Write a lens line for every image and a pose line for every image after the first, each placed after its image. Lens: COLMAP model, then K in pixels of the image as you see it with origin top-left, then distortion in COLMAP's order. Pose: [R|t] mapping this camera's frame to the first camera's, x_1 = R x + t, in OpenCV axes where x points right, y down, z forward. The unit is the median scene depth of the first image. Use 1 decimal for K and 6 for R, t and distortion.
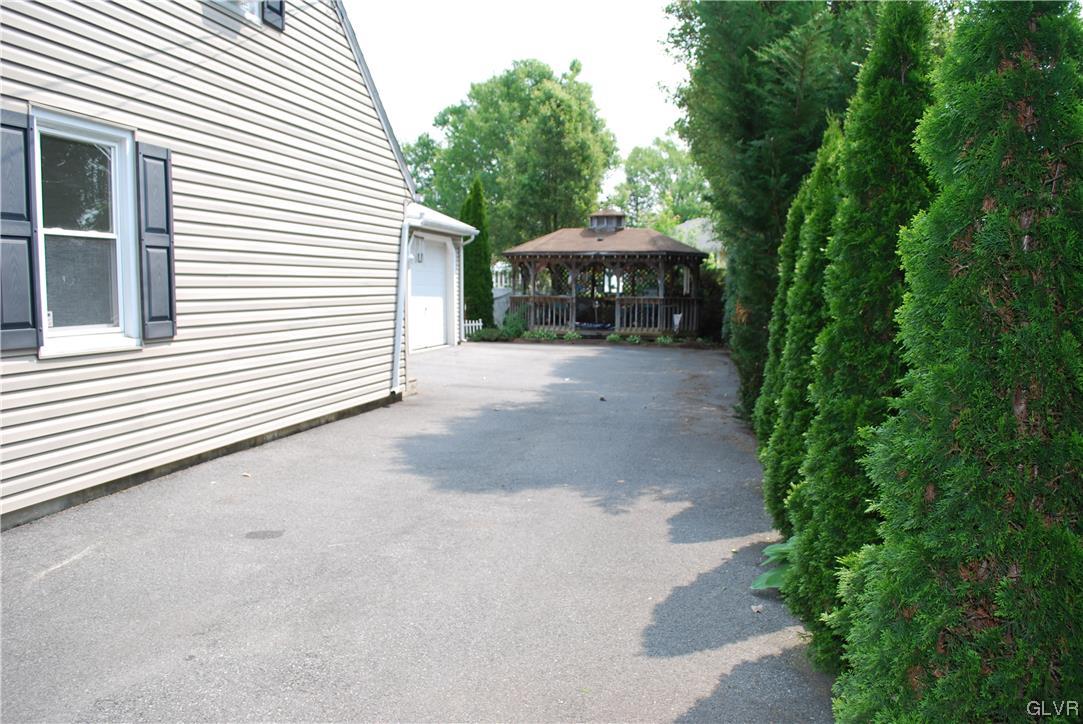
lens RADIAL K [[859.0, 0, 544.3], [0, 859.0, 360.2], [0, 0, 1]] dist [-0.089312, 0.016101]
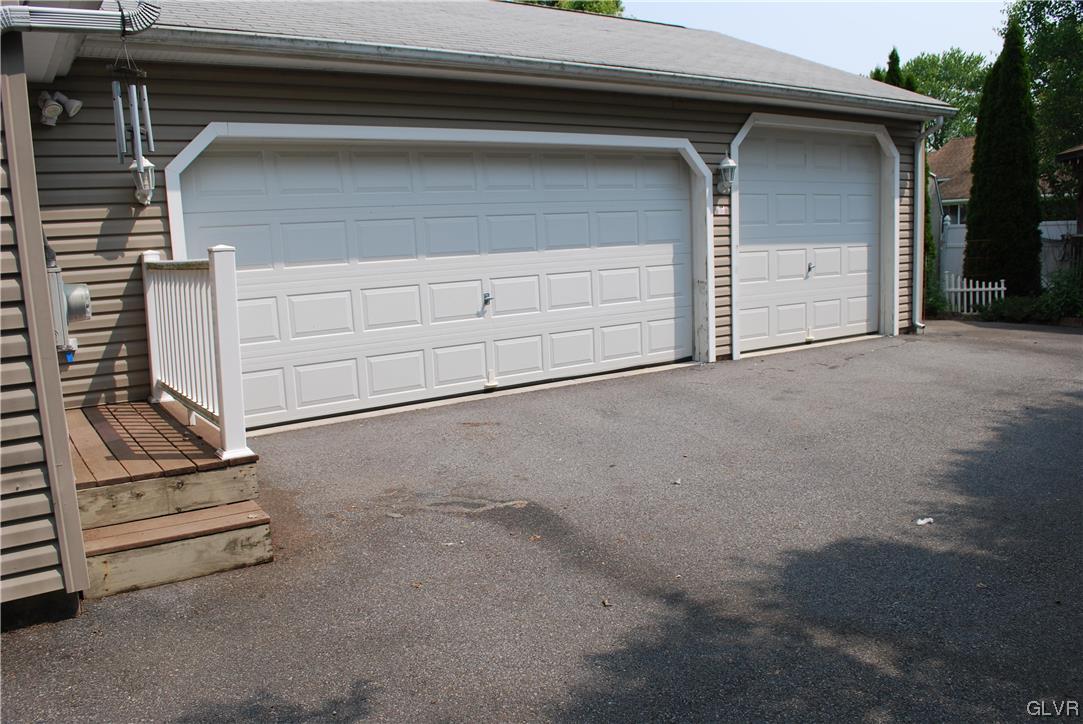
lens RADIAL K [[859.0, 0, 546.5], [0, 859.0, 367.1], [0, 0, 1]] dist [-0.089312, 0.016101]
pose [[0.740949, 0.050636, -0.669650, 0.067920], [-0.002593, 0.997362, 0.072547, -0.029428], [0.671556, -0.052018, 0.739125, 0.401292]]
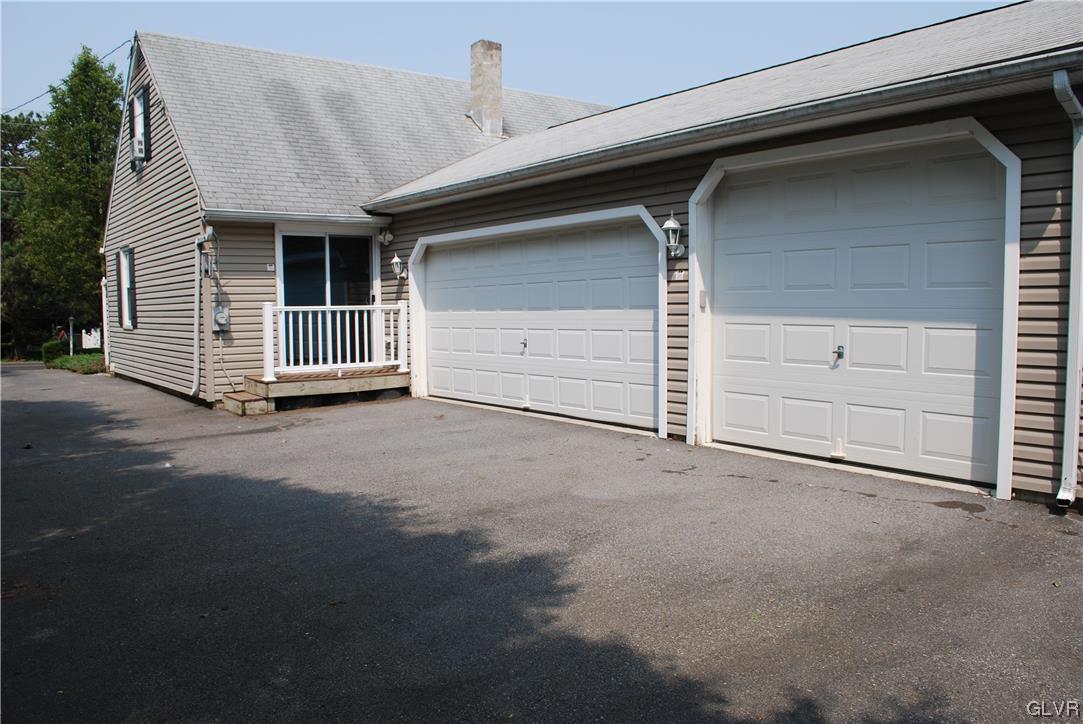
lens RADIAL K [[859.0, 0, 547.0], [0, 859.0, 373.3], [0, 0, 1]] dist [-0.089312, 0.016101]
pose [[-0.643407, 0.071055, -0.762219, 0.160926], [-0.048732, 0.989862, 0.133411, -0.072771], [0.763971, 0.122982, -0.633422, 0.882324]]
